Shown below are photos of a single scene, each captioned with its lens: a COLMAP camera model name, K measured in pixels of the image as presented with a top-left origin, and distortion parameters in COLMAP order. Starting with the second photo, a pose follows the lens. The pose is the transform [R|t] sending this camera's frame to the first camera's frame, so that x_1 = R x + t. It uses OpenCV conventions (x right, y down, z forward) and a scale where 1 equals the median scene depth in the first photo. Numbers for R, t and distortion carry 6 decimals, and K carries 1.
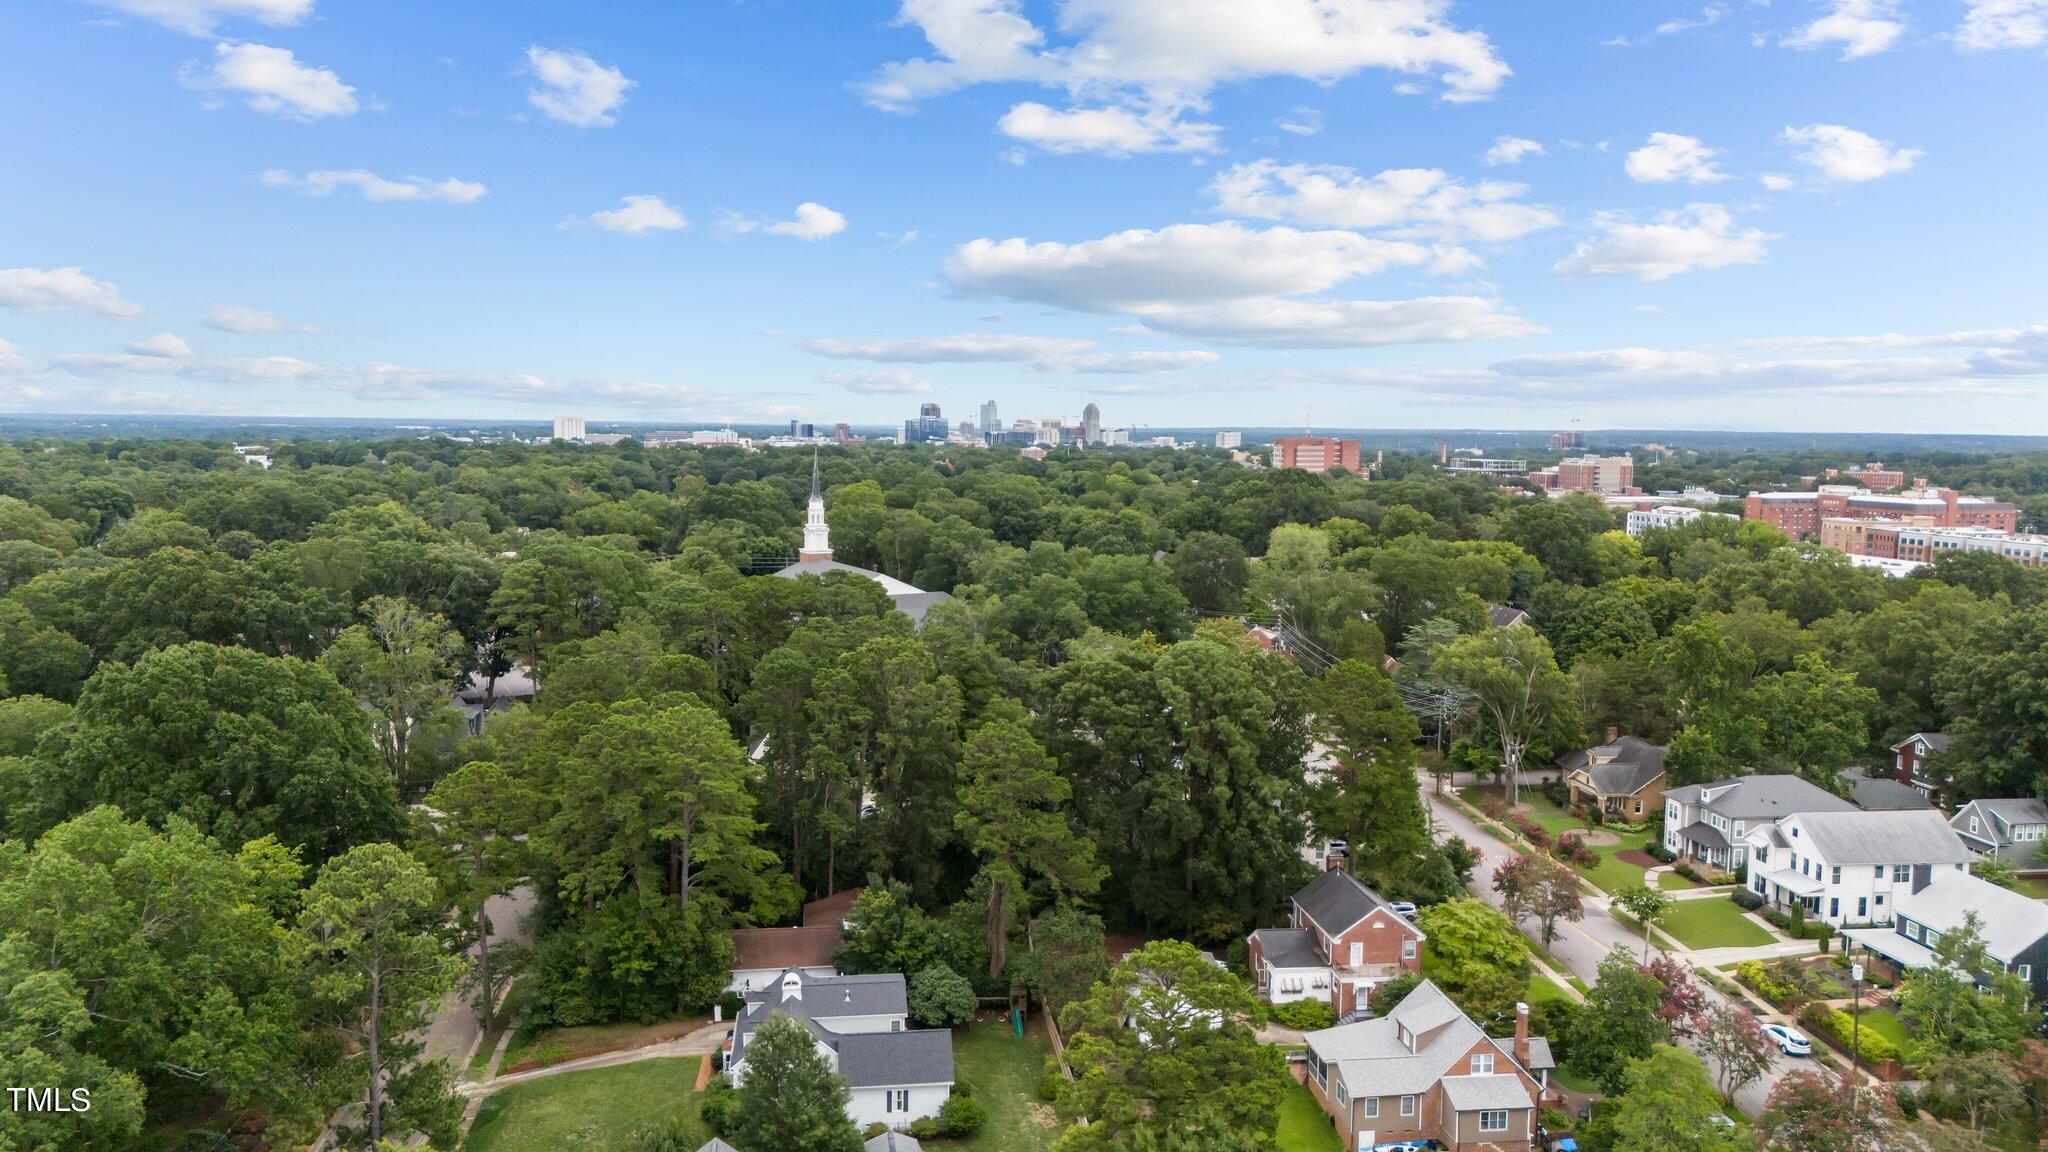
lens RADIAL K [[1505.8, 0, 1039.2], [0, 1505.8, 559.8], [0, 0, 1]] dist [0.058671, -0.045897]
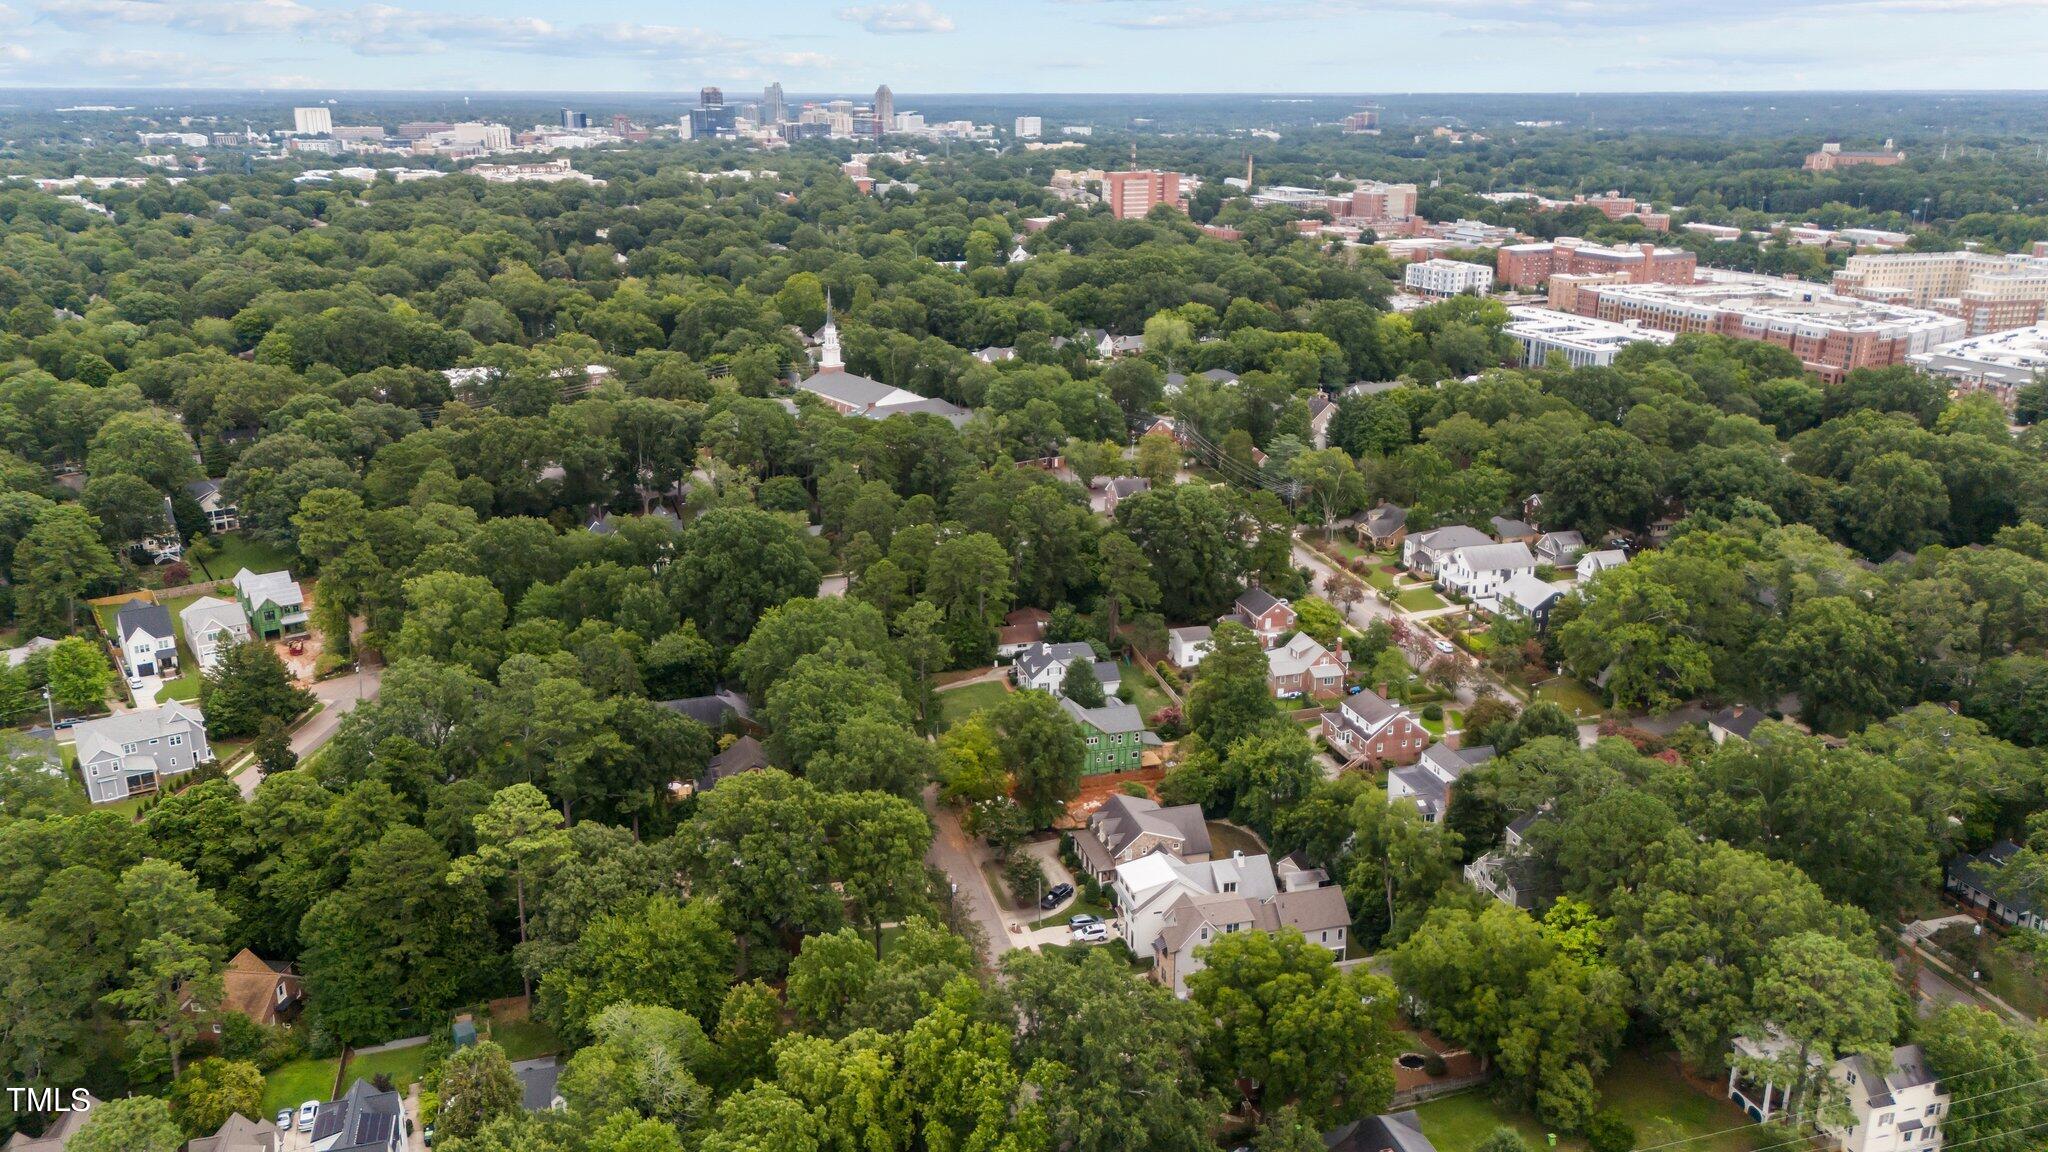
lens RADIAL K [[1505.8, 0, 1040.2], [0, 1505.8, 582.6], [0, 0, 1]] dist [0.058671, -0.045897]
pose [[0.990787, -0.052921, 0.124659, -0.386267], [0.025067, 0.976247, 0.215207, -0.280010], [-0.133087, -0.210100, 0.968579, -1.074493]]
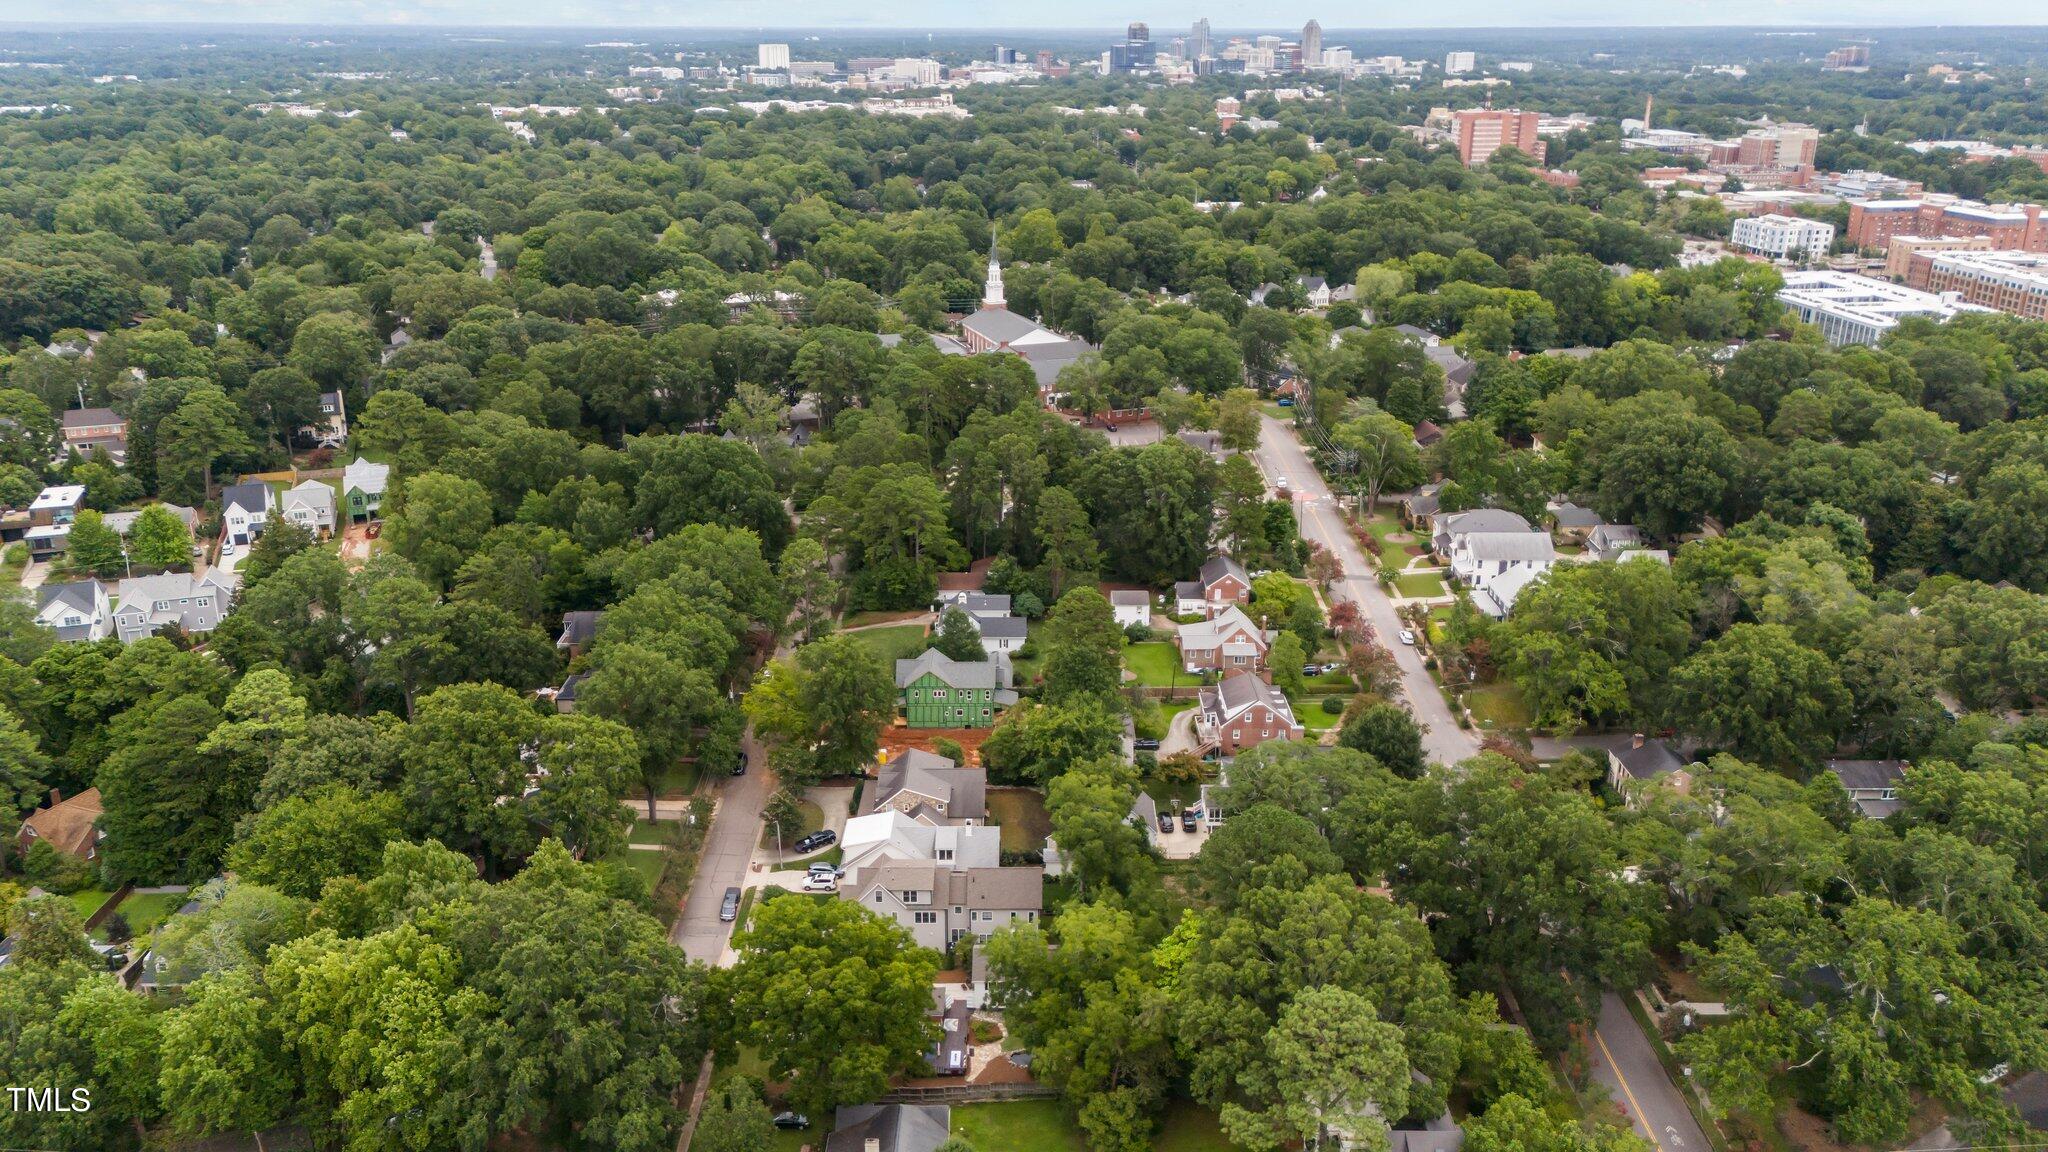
lens RADIAL K [[1505.8, 0, 1036.4], [0, 1505.8, 560.2], [0, 0, 1]] dist [0.058671, -0.045897]
pose [[0.990747, 0.035320, -0.131047, 0.216002], [-0.003321, 0.971565, 0.236748, -0.280115], [0.135683, -0.234122, 0.962693, -1.038488]]
